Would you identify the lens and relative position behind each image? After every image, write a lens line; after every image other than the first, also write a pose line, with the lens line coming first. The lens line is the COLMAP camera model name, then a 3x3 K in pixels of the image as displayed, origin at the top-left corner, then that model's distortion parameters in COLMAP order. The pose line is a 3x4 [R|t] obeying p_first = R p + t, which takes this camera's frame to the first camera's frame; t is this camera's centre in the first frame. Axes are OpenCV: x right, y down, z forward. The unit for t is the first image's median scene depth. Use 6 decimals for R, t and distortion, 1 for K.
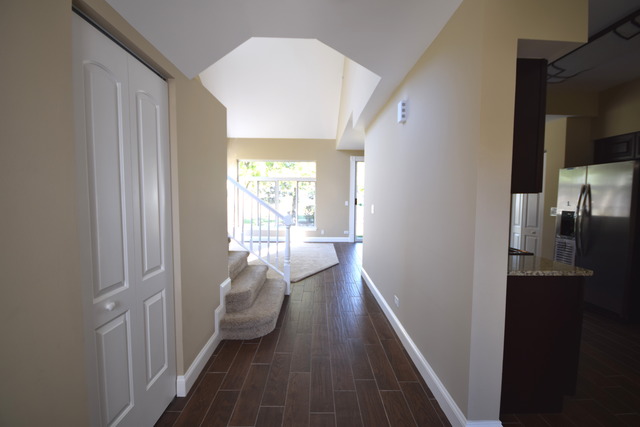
lens RADIAL K [[280.7, 0, 320.0], [0, 280.7, 213.5], [0, 0, 1]] dist [-0.009229, -0.000465]
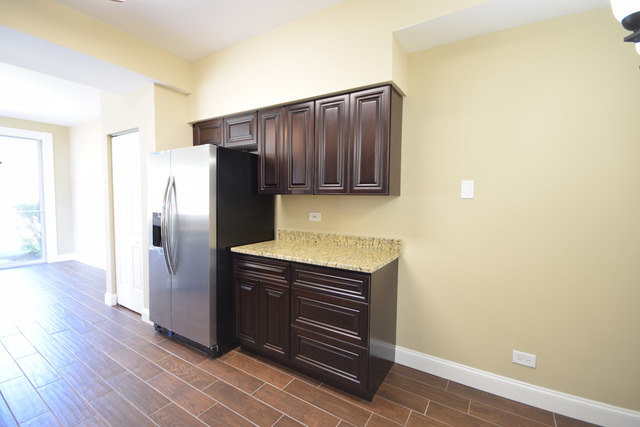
lens RADIAL K [[280.7, 0, 320.0], [0, 280.7, 213.5], [0, 0, 1]] dist [-0.009229, -0.000465]
pose [[0.538458, -0.048957, 0.841229, 0.553965], [0.043241, 0.998601, 0.030438, -0.010926], [-0.841542, 0.019985, 0.539822, 0.286399]]
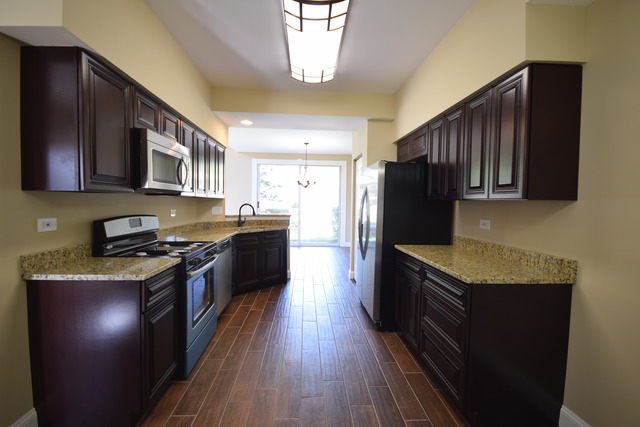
lens RADIAL K [[280.7, 0, 320.0], [0, 280.7, 213.5], [0, 0, 1]] dist [-0.009229, -0.000465]
pose [[0.998961, 0.003514, 0.045438, 0.759465], [-0.002761, 0.999858, -0.016618, 0.007688], [-0.045490, 0.016475, 0.998829, 0.019987]]
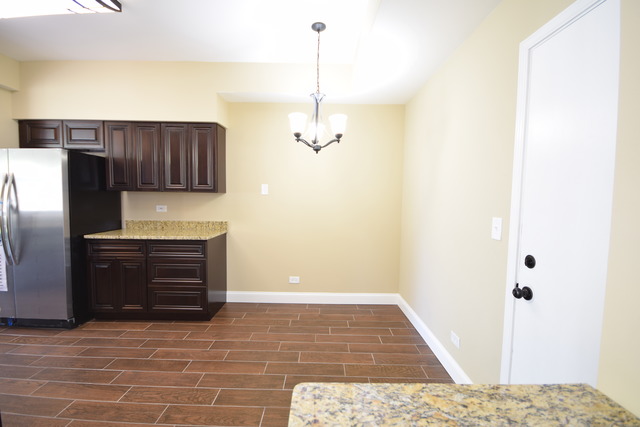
lens RADIAL K [[280.7, 0, 320.0], [0, 280.7, 213.5], [0, 0, 1]] dist [-0.009229, -0.000465]
pose [[0.018208, -0.071637, 0.997265, 0.194350], [0.044452, 0.996502, 0.070771, -0.006735], [-0.998846, 0.043042, 0.021329, 0.122359]]
